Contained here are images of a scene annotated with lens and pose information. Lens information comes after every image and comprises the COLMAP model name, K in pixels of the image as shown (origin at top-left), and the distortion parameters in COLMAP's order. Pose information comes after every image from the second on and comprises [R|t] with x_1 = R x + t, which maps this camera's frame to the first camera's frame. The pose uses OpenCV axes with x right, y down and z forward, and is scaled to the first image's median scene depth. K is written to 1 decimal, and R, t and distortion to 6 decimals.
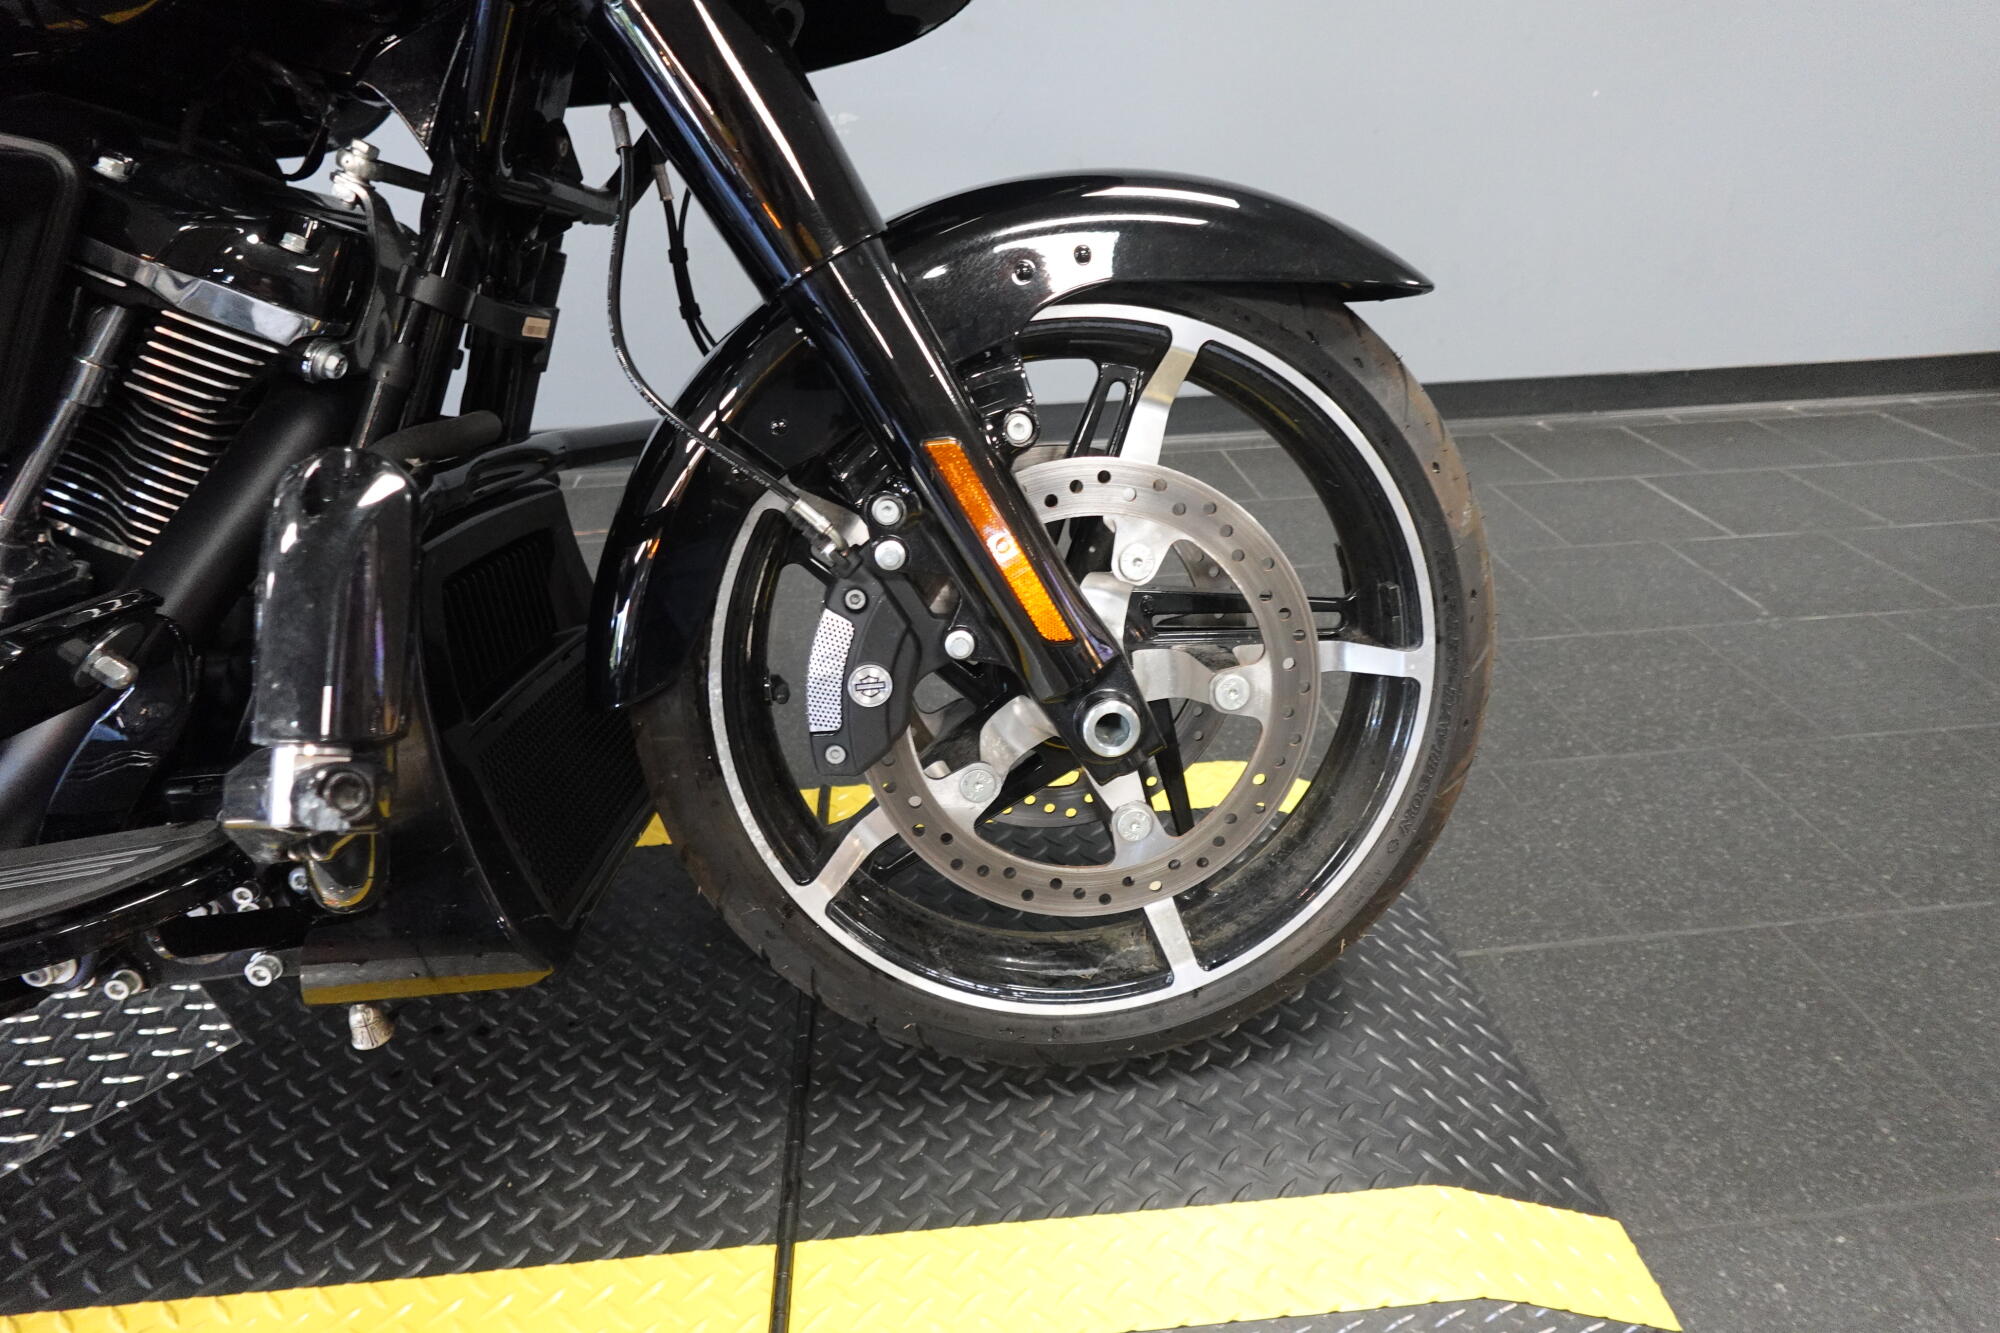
lens RADIAL K [[1129.2, 0, 999.8], [0, 1129.2, 664.5], [0, 0, 1]] dist [0.005246, -0.002577]
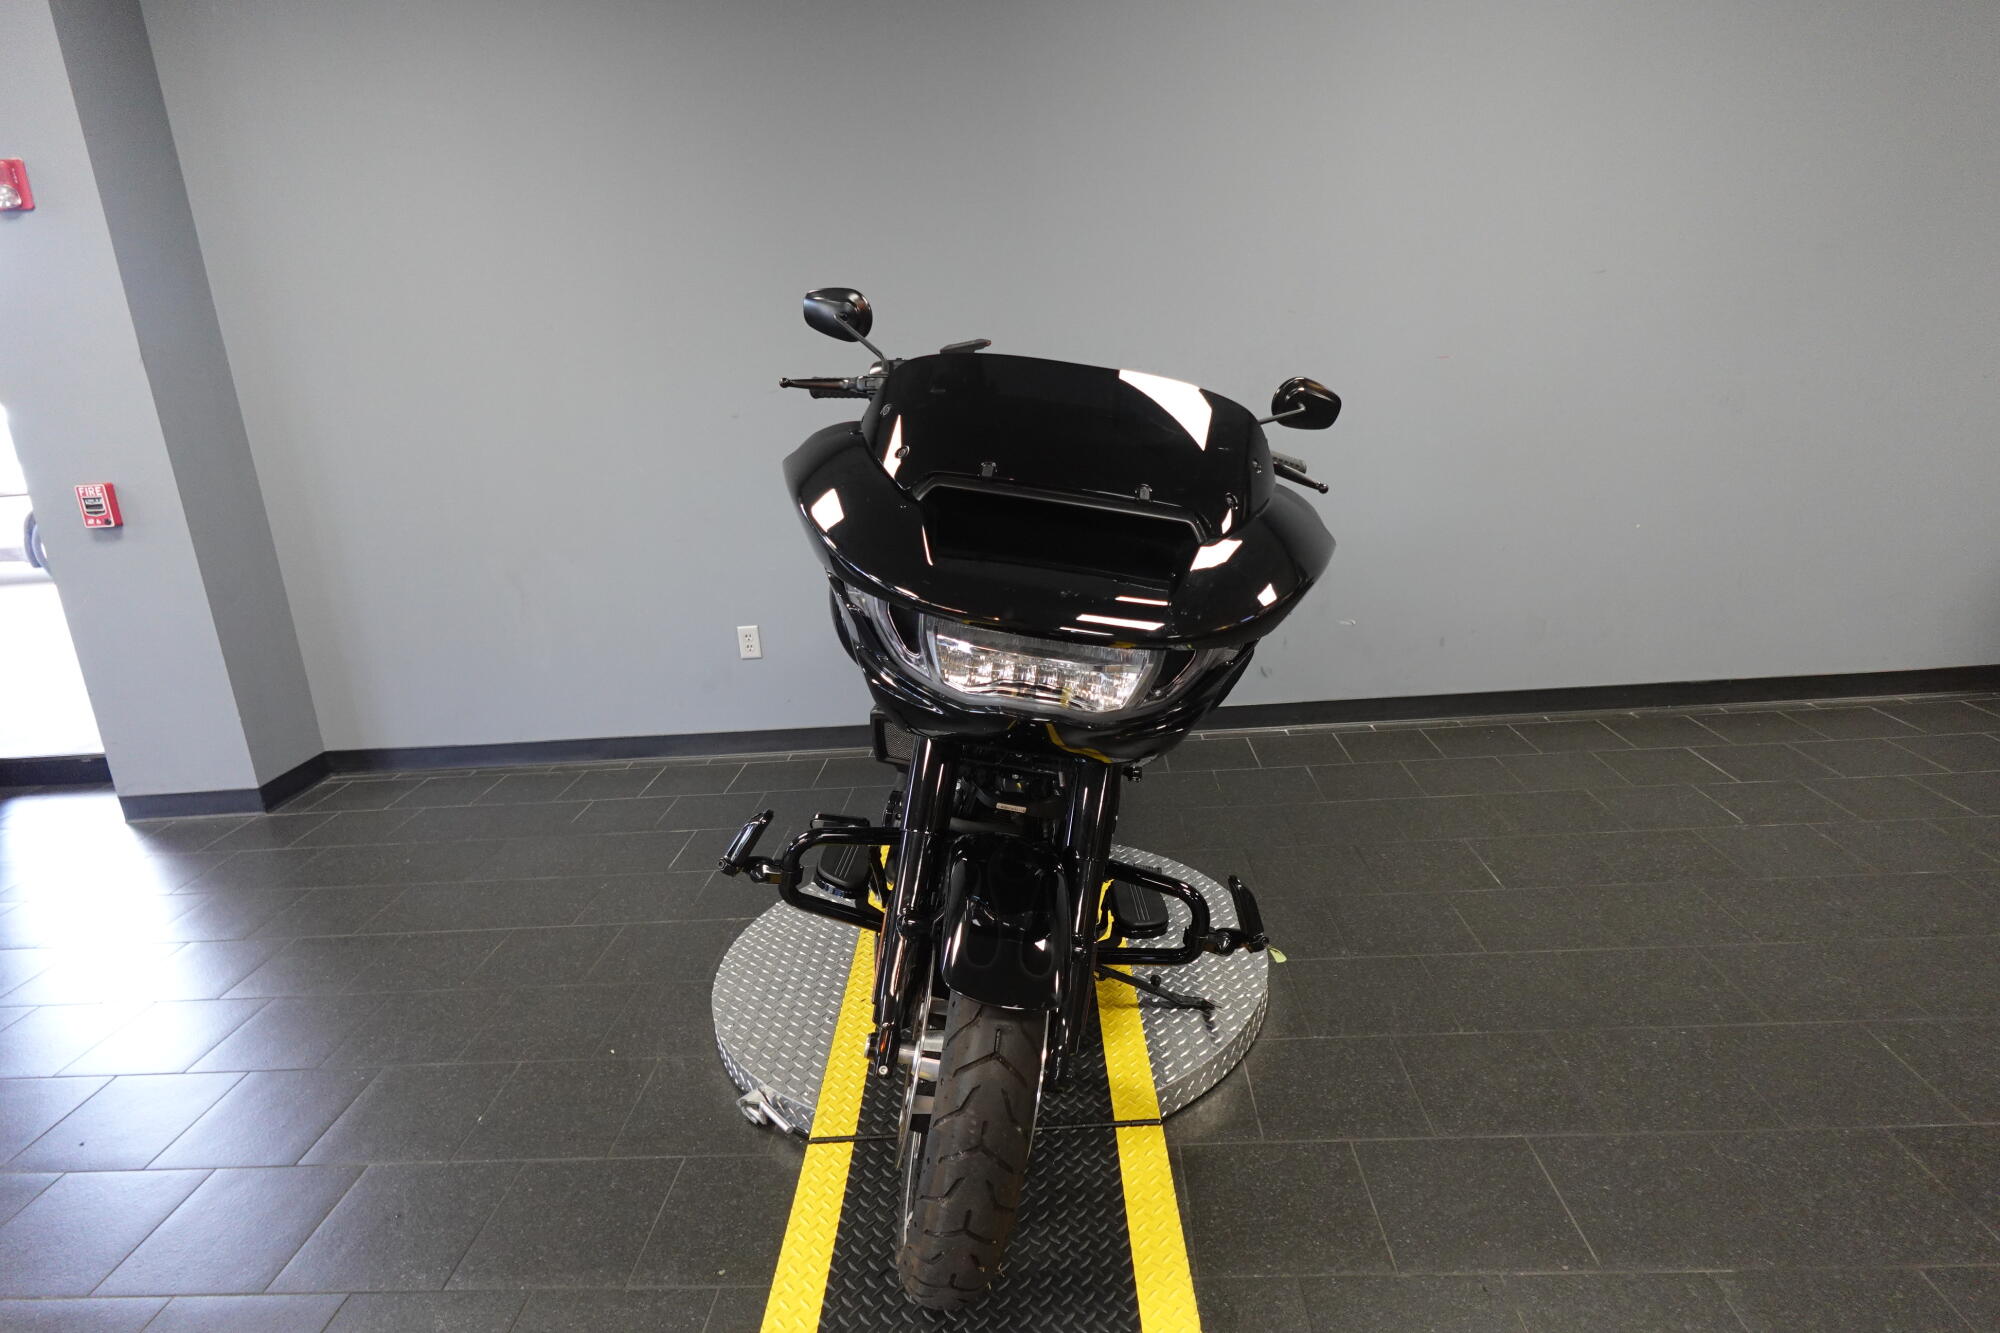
lens RADIAL K [[1128.5, 0, 1000.0], [0, 1128.5, 666.5], [0, 0, 1]] dist [0.003001, -0.001018]
pose [[0.986694, -0.003947, -0.162543, -0.195230], [-0.033784, 0.972909, -0.228708, 0.165277], [0.159043, 0.231156, 0.959829, -0.975802]]
